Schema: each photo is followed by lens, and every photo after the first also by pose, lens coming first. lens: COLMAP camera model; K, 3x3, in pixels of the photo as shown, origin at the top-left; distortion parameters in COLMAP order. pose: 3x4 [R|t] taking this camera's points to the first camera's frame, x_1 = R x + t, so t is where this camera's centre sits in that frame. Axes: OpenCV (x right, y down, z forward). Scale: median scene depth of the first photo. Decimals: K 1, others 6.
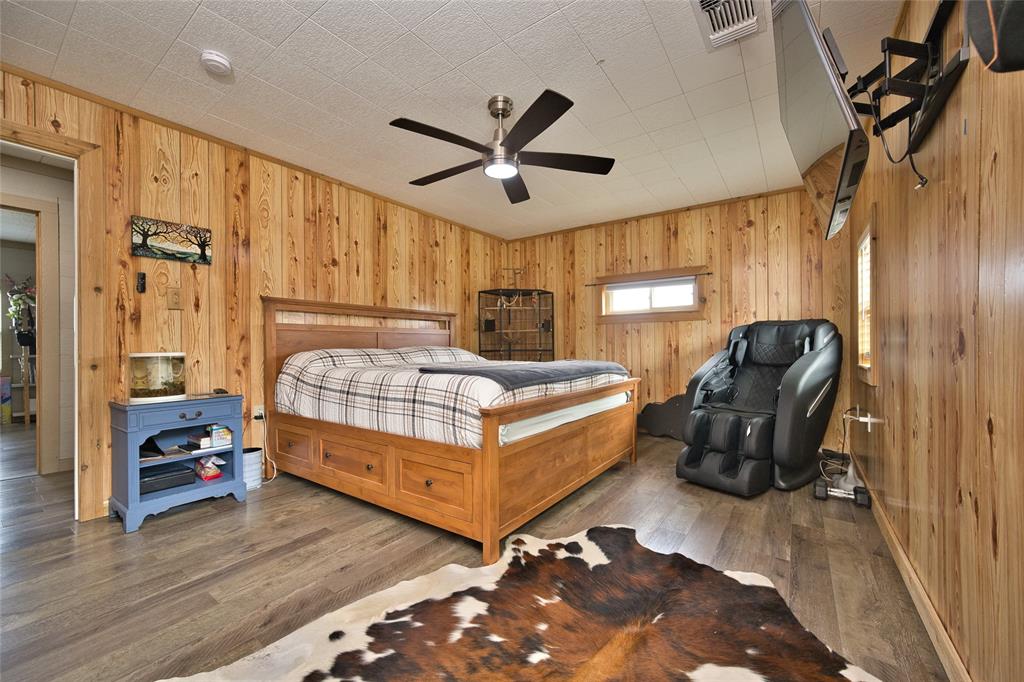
lens RADIAL K [[406.3, 0, 510.7], [0, 406.3, 347.7], [0, 0, 1]] dist [-0.000404, 0.000035]
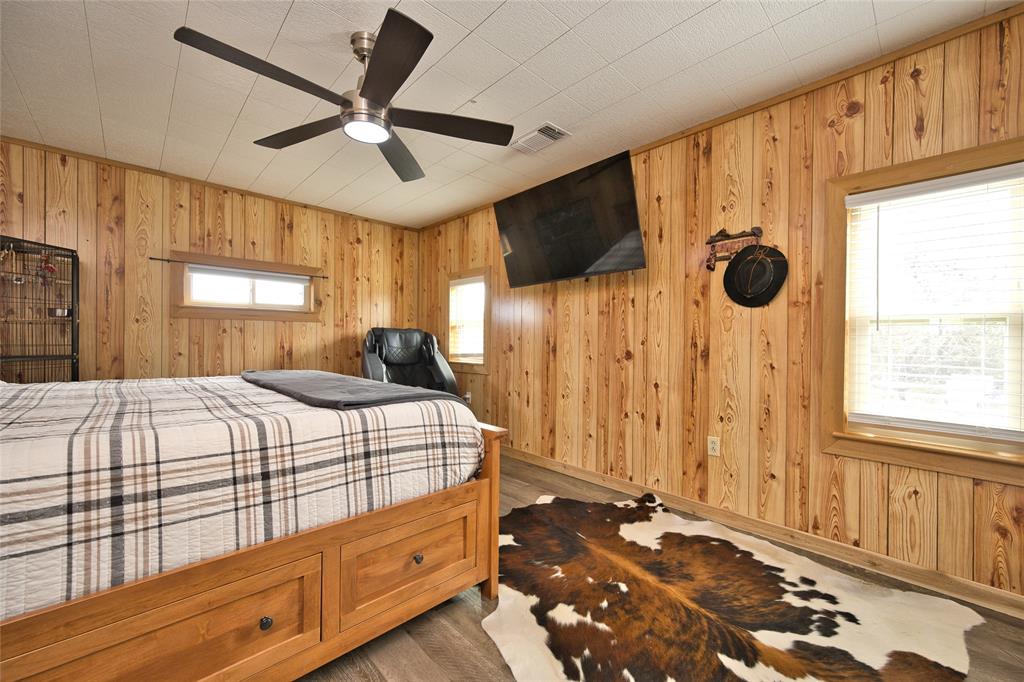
lens RADIAL K [[401.0, 0, 512.0], [0, 401.0, 341.0], [0, 0, 1]] dist [-0.000472, -0.000018]
pose [[0.195183, 0.003425, 0.980761, -0.460091], [-0.009132, 0.999957, -0.001675, -0.026805], [-0.980724, -0.008629, 0.195206, 0.375074]]
